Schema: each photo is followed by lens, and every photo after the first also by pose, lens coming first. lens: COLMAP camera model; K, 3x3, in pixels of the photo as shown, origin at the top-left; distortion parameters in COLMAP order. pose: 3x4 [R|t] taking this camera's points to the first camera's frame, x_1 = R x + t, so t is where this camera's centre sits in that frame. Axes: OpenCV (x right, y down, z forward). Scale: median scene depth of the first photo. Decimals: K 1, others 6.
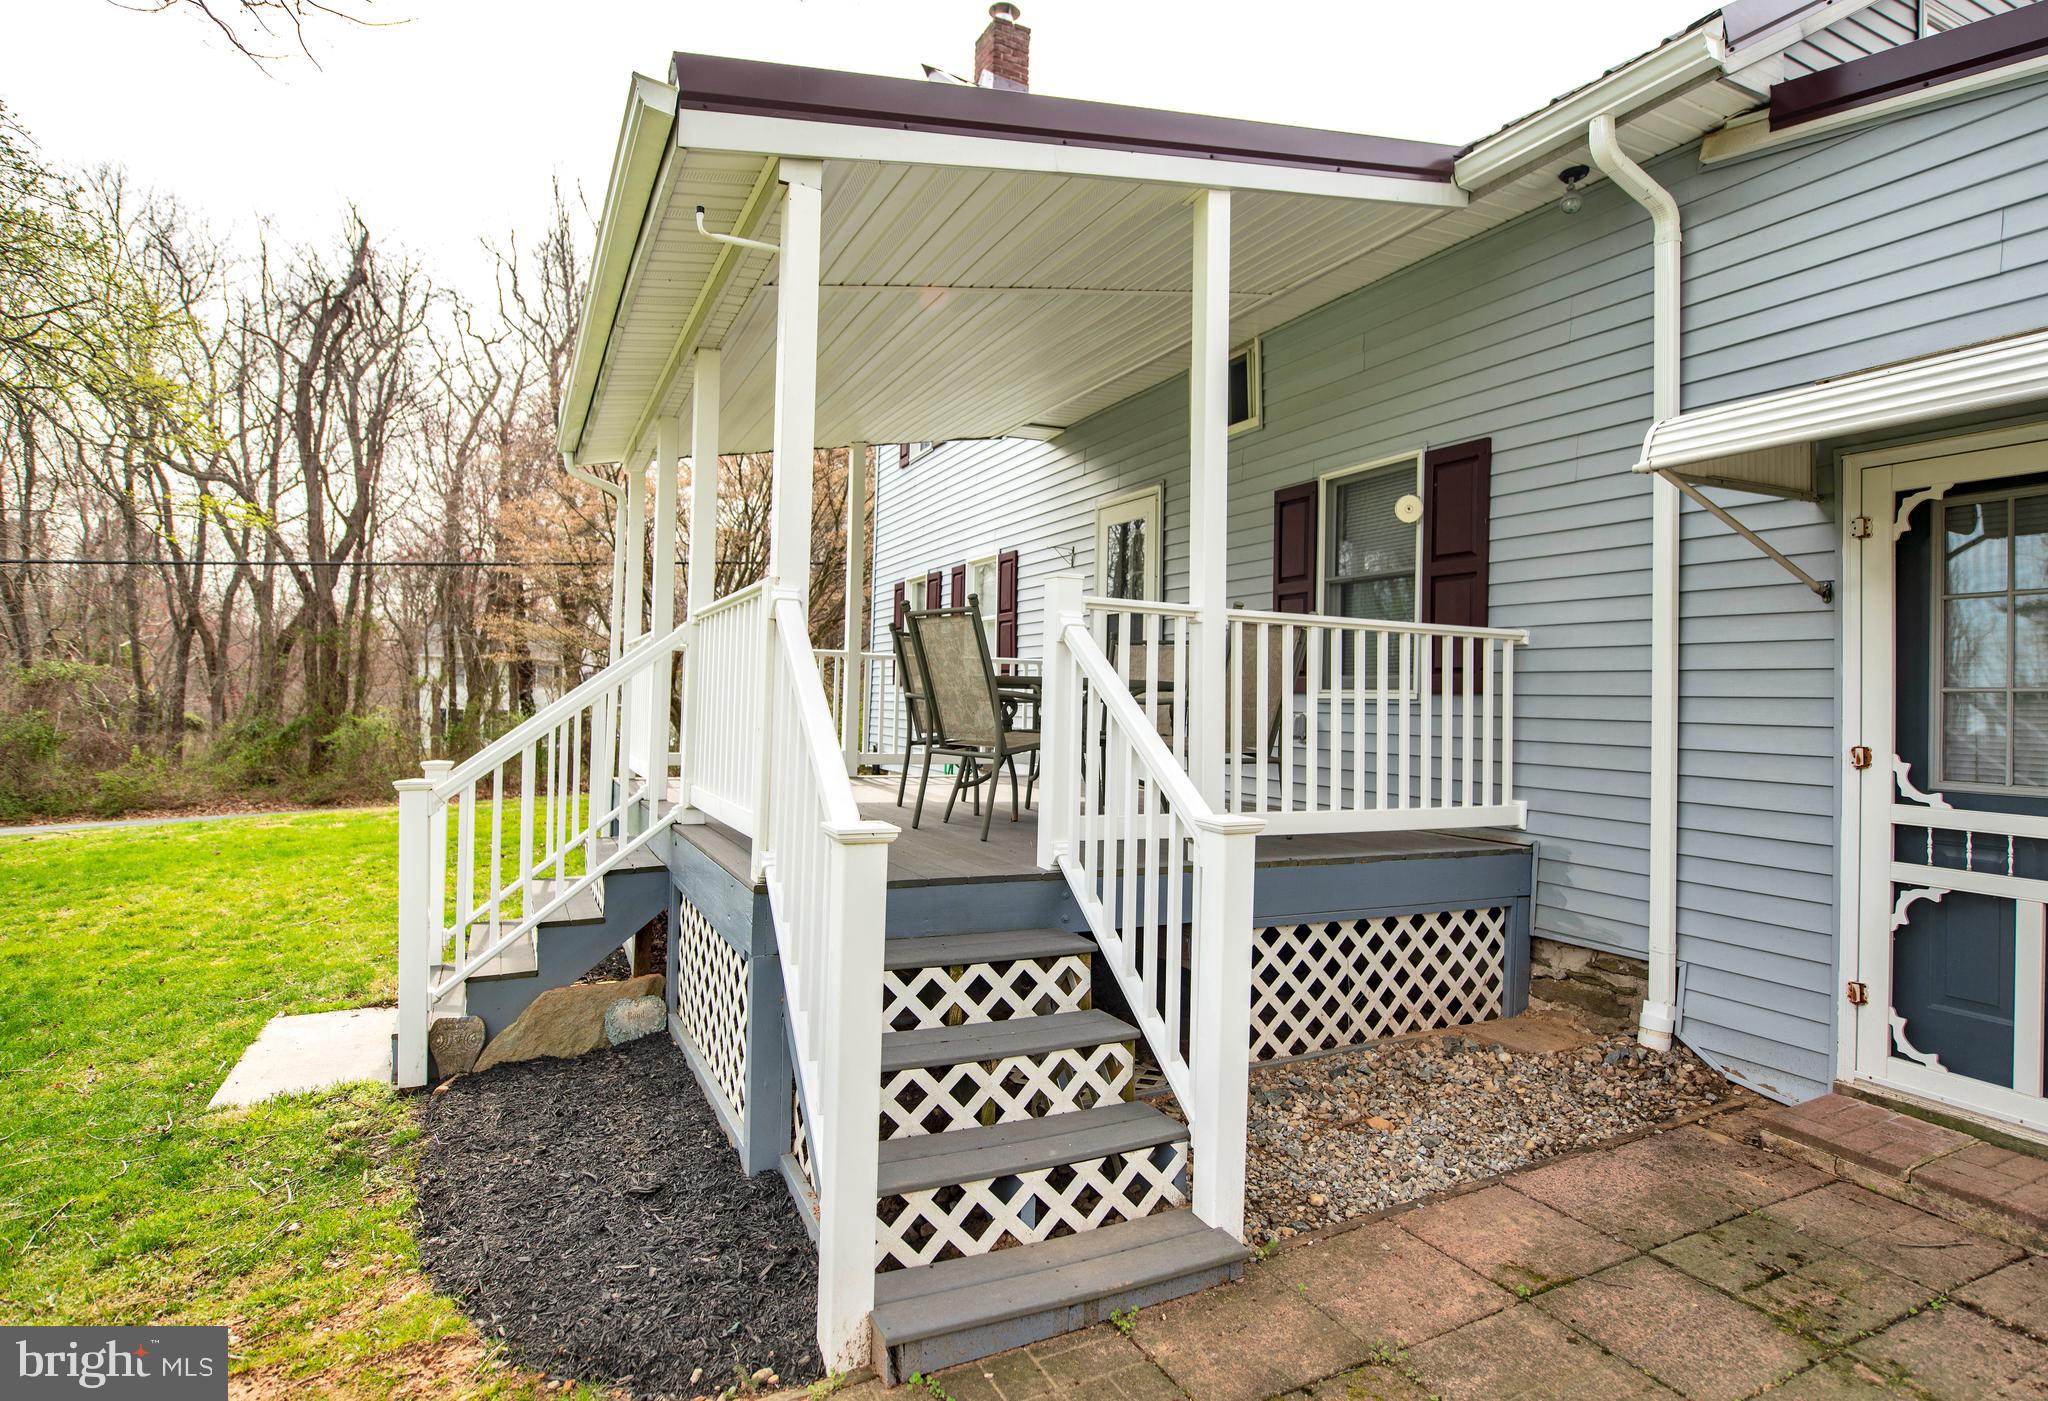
lens RADIAL K [[1097.5, 0, 1027.3], [0, 1097.5, 694.1], [0, 0, 1]] dist [-0.000186, -0.000009]
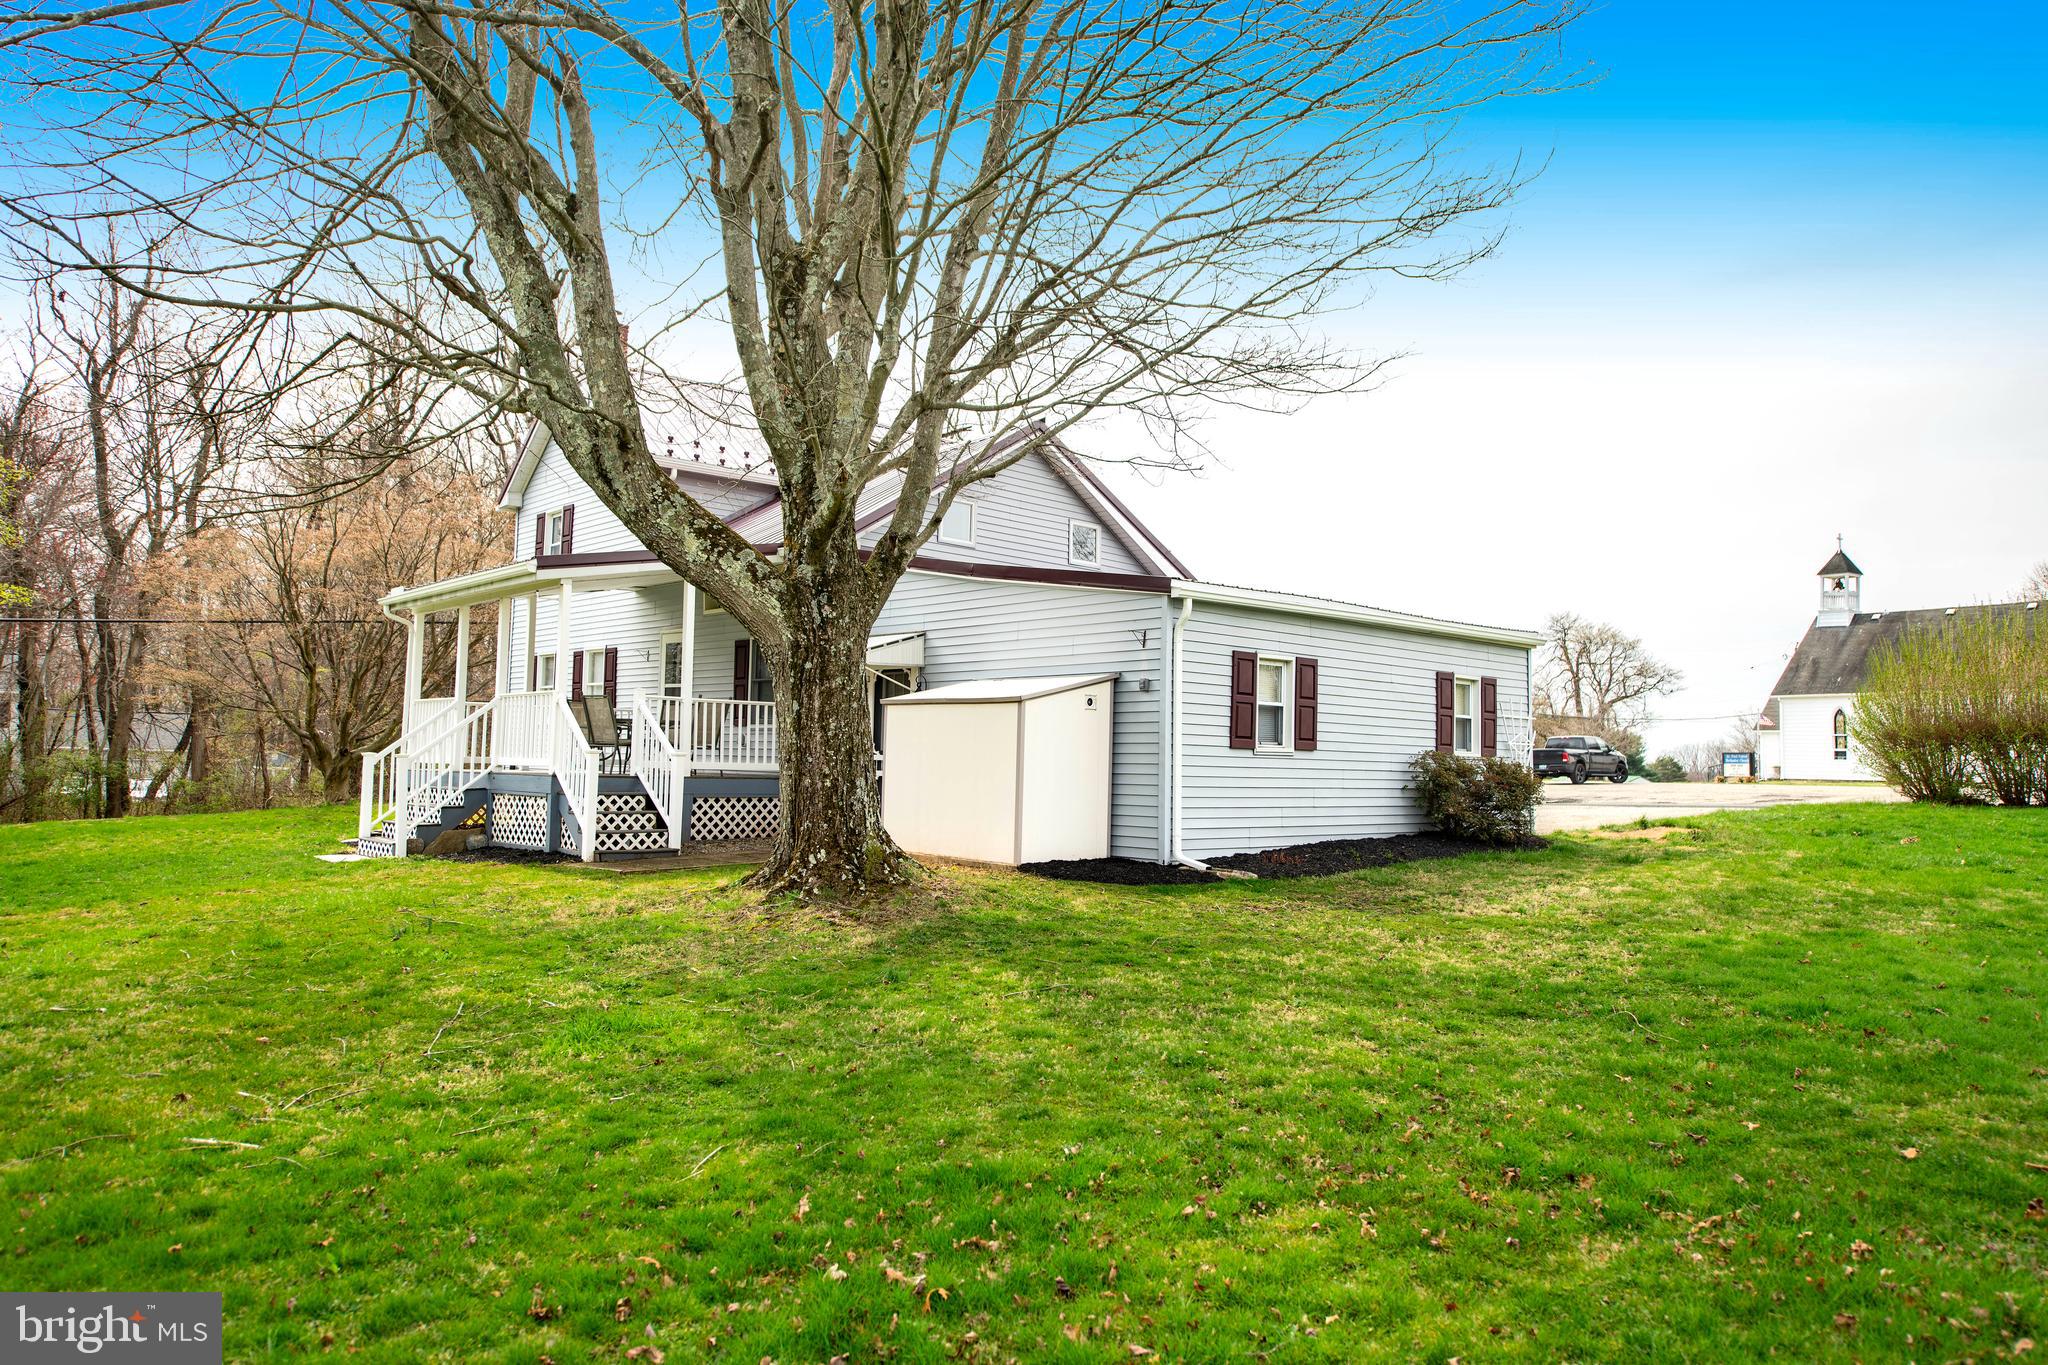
lens RADIAL K [[1388.1, 0, 1024.4], [0, 1388.1, 663.3], [0, 0, 1]] dist [0.002124, -0.003491]
pose [[0.957045, 0.016070, 0.289495, -0.041869], [0.000020, 0.998459, -0.055491, 0.029431], [-0.289941, 0.053113, 0.955570, -2.007160]]
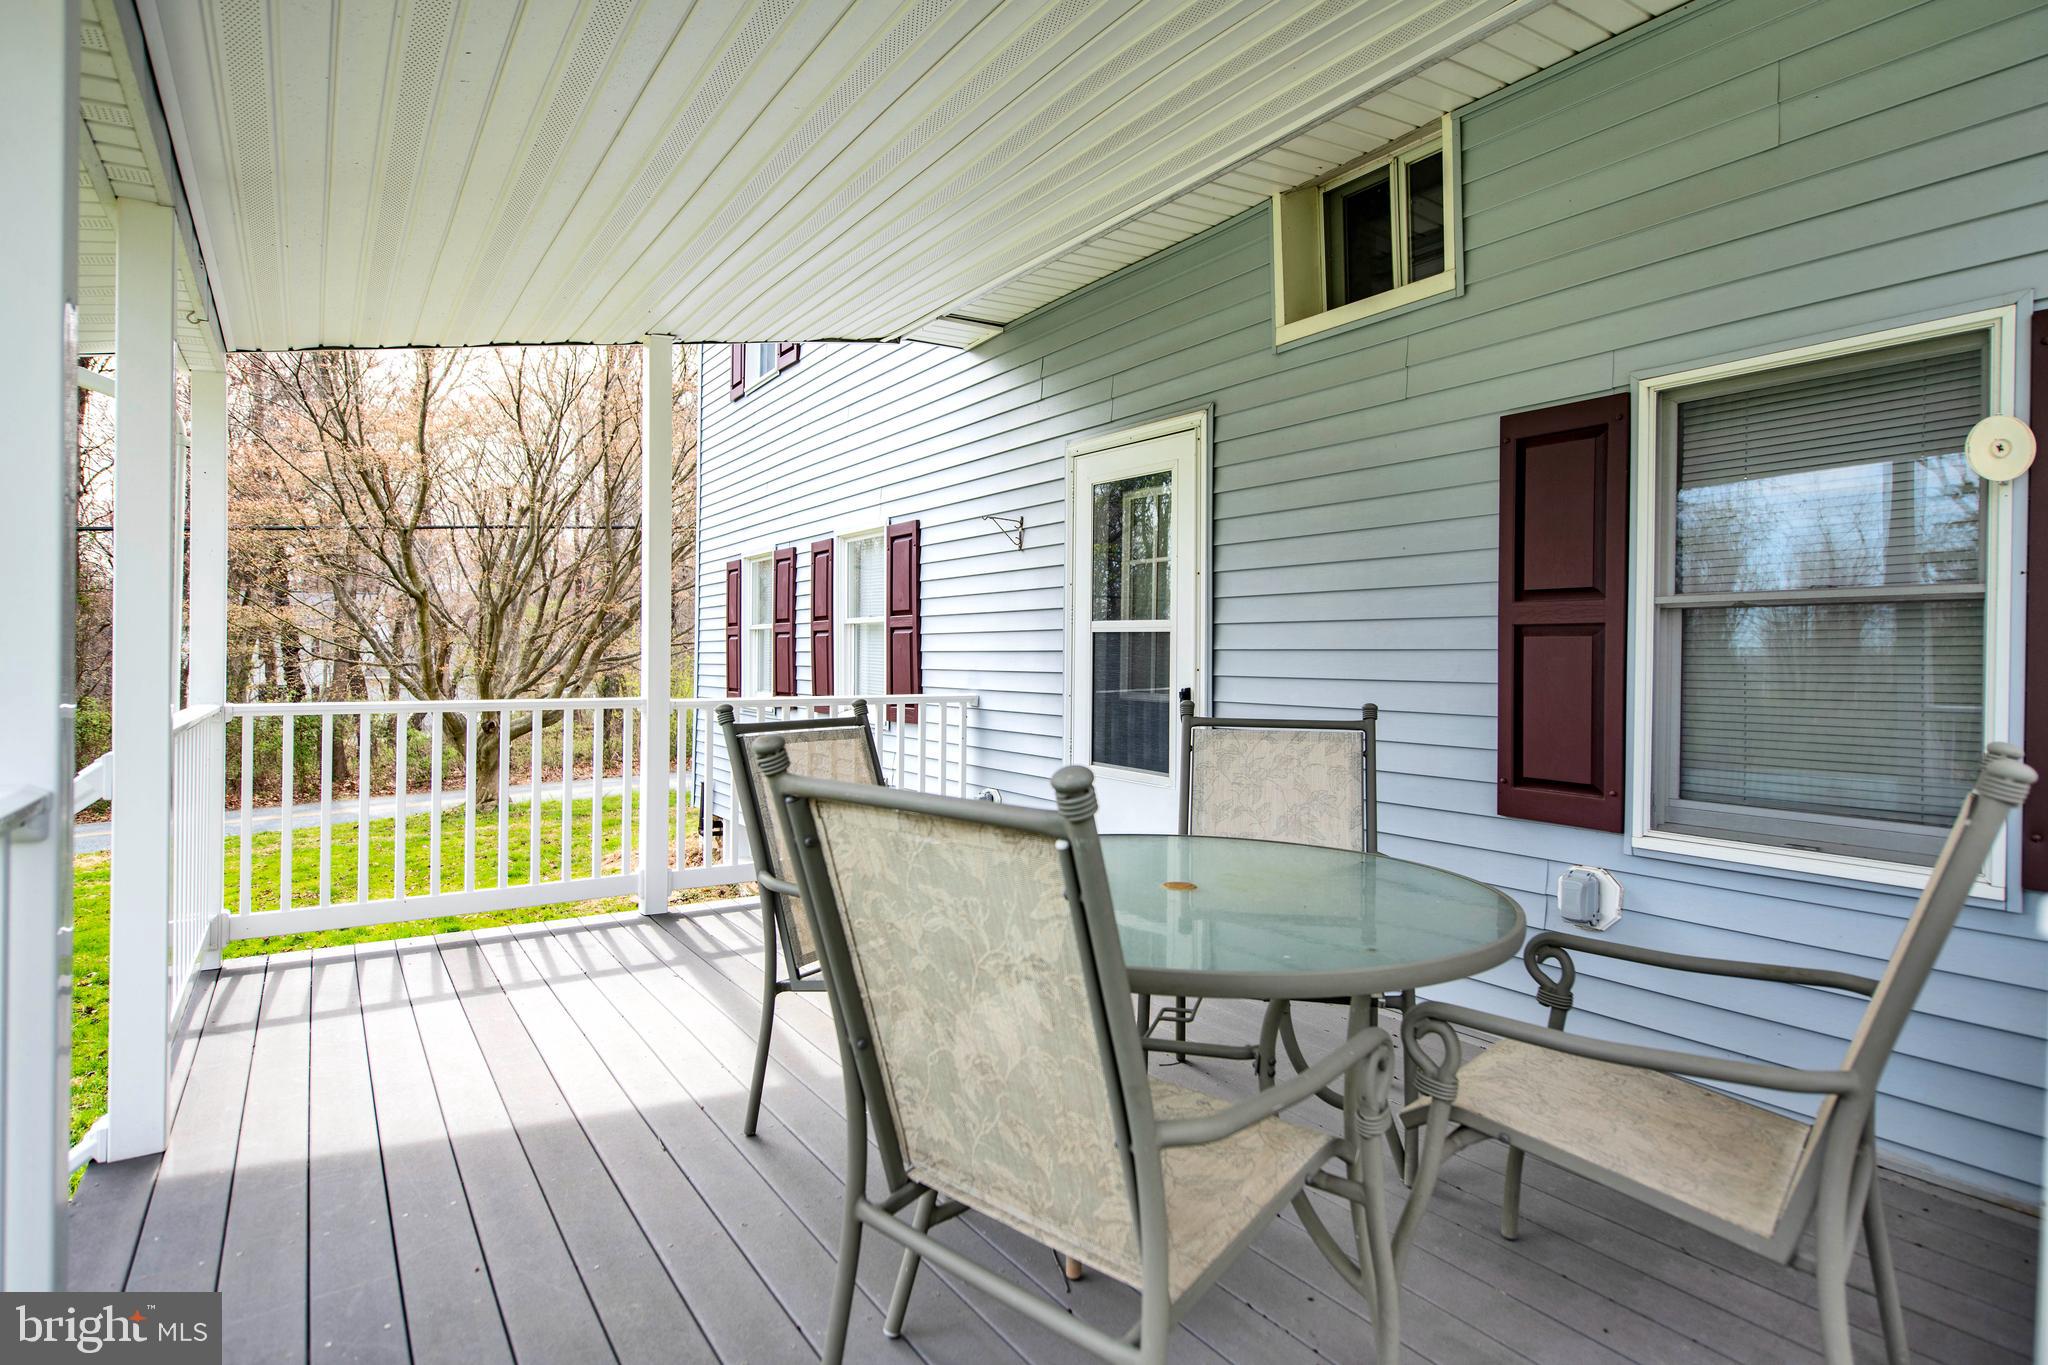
lens RADIAL K [[1080.6, 0, 1024.0], [0, 1080.6, 682.5], [0, 0, 1]] dist [-0.001663, -0.000199]
pose [[0.989219, -0.016165, 0.145551, -0.063453], [0.012082, 0.999509, 0.028894, -0.078076], [-0.145947, -0.026824, 0.988929, 0.525383]]
